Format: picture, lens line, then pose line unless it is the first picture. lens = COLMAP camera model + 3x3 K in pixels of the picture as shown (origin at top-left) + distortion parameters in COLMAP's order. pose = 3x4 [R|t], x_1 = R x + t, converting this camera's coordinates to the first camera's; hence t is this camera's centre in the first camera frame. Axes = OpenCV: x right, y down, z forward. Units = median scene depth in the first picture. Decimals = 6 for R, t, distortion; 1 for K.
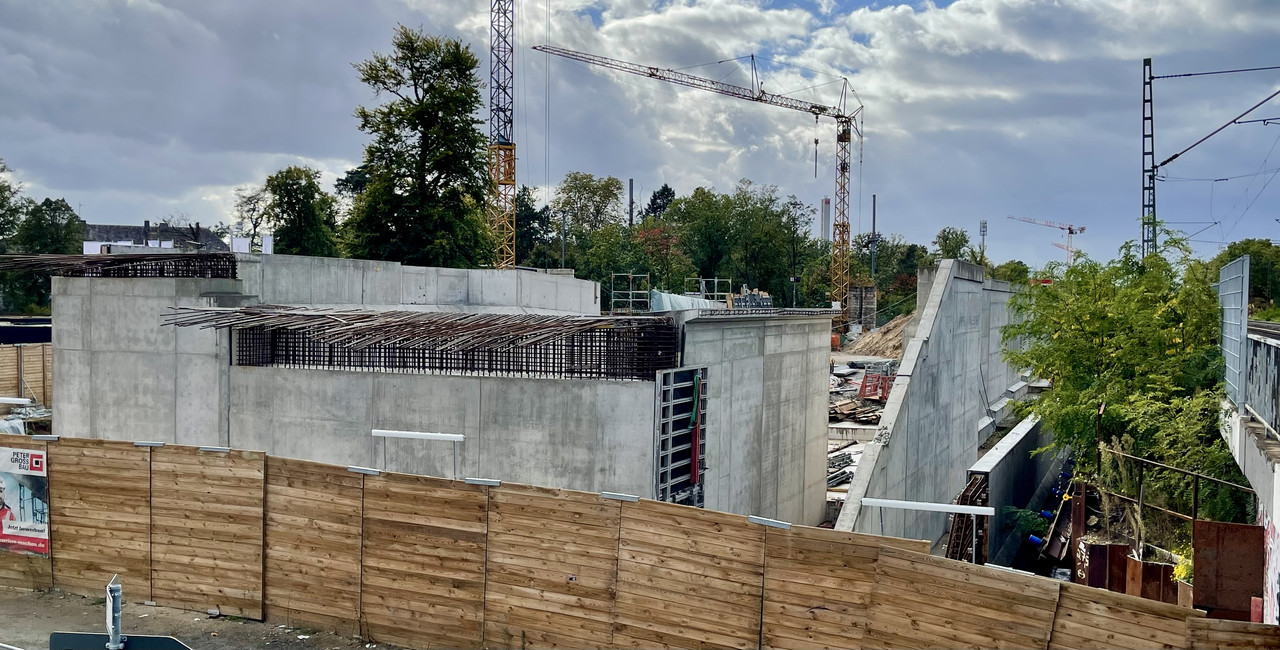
lens RADIAL K [[1072.4, 0, 640.0], [0, 1072.4, 327.8], [0, 0, 1]] dist [0.061856, 0.001943]
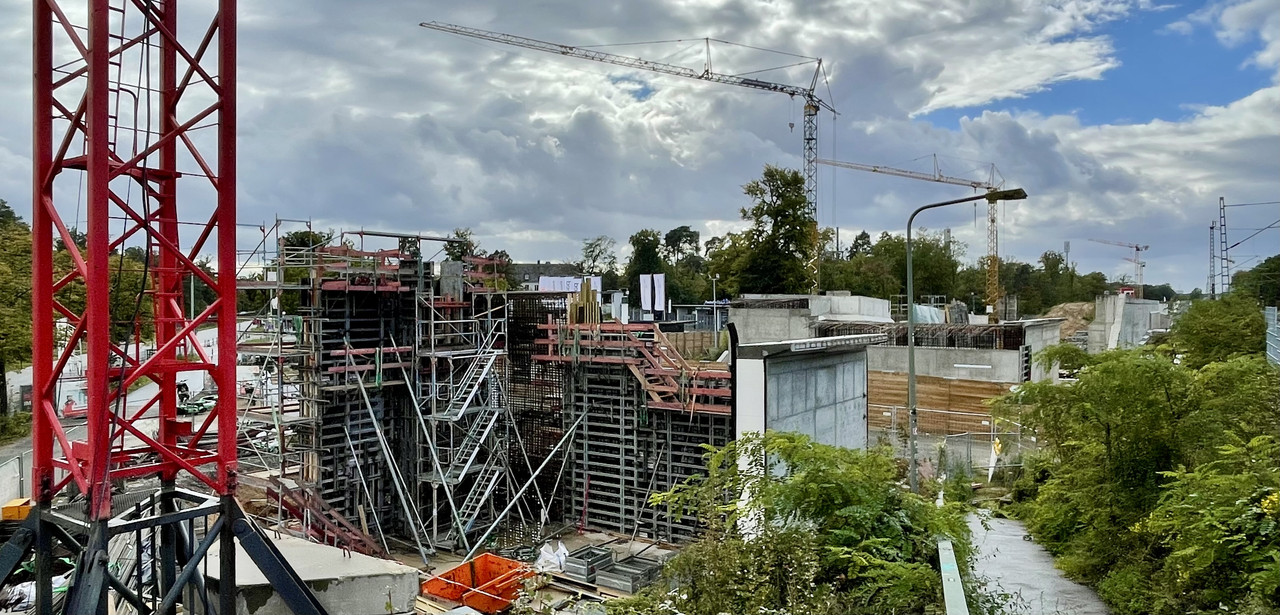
lens RADIAL K [[765.6, 0, 638.8], [0, 765.6, 302.2], [0, 0, 1]] dist [-0.006777, -0.002773]
pose [[0.981270, -0.010331, -0.192359, -0.184224], [0.005725, 0.999684, -0.024485, -0.008811], [0.192551, 0.022925, 0.981019, -0.335704]]
